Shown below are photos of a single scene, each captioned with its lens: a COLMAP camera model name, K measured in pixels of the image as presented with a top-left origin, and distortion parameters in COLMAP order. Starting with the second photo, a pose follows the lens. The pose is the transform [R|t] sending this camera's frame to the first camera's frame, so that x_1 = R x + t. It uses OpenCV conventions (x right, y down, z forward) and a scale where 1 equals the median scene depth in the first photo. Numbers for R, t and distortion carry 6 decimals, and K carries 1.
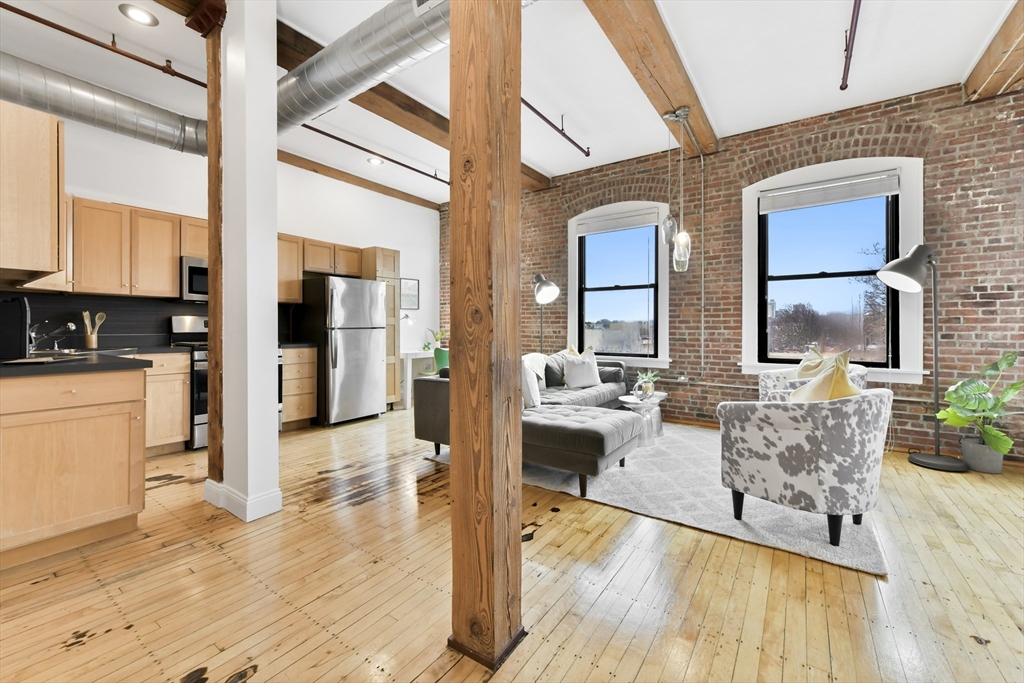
lens RADIAL K [[414.4, 0, 516.5], [0, 414.4, 327.2], [0, 0, 1]] dist [0.000583, 0.001111]
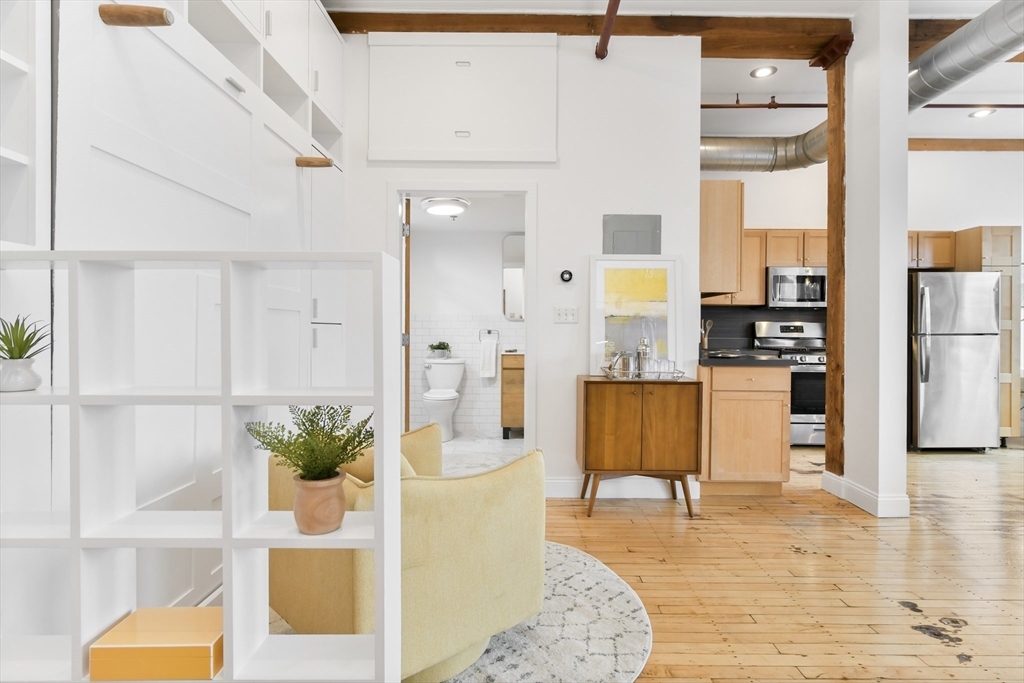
lens RADIAL K [[523.2, 0, 518.2], [0, 523.2, 332.4], [0, 0, 1]] dist [-0.000633, -0.000158]
pose [[0.568568, 0.005773, -0.822616, -0.044019], [-0.004629, 0.999982, 0.003818, -0.001347], [0.822623, 0.001637, 0.568584, -0.296106]]
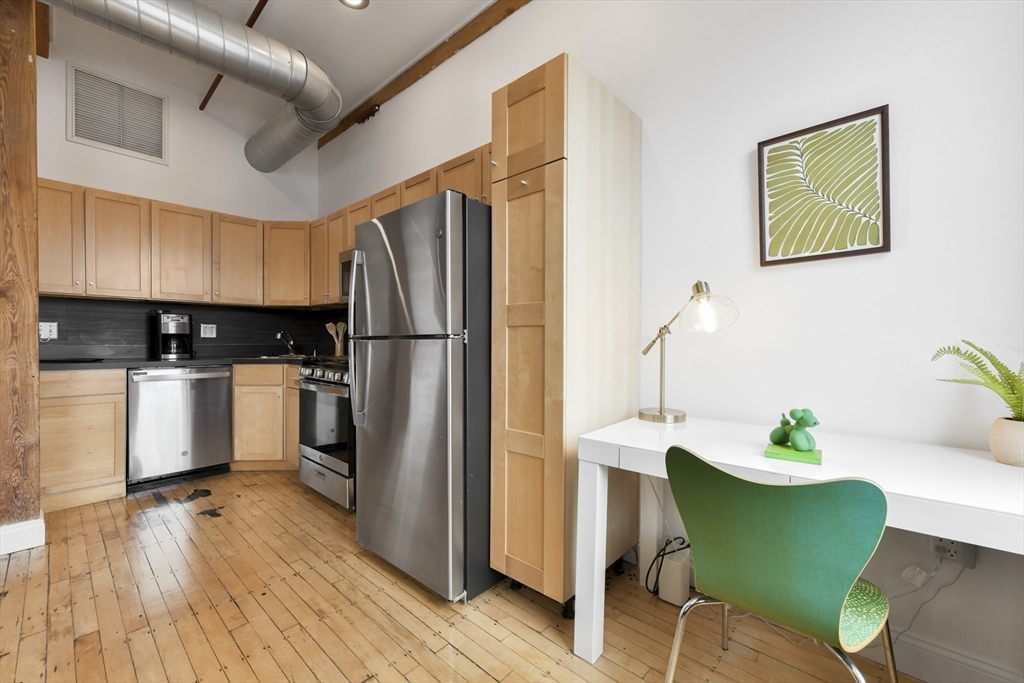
lens RADIAL K [[420.2, 0, 512.0], [0, 420.2, 341.5], [0, 0, 1]] dist [0.001466, 0.000043]
pose [[-0.135998, 0.003047, -0.990704, -0.001955], [-0.004432, 0.999983, 0.003684, 0.004803], [0.990699, 0.004892, -0.135983, 1.350027]]
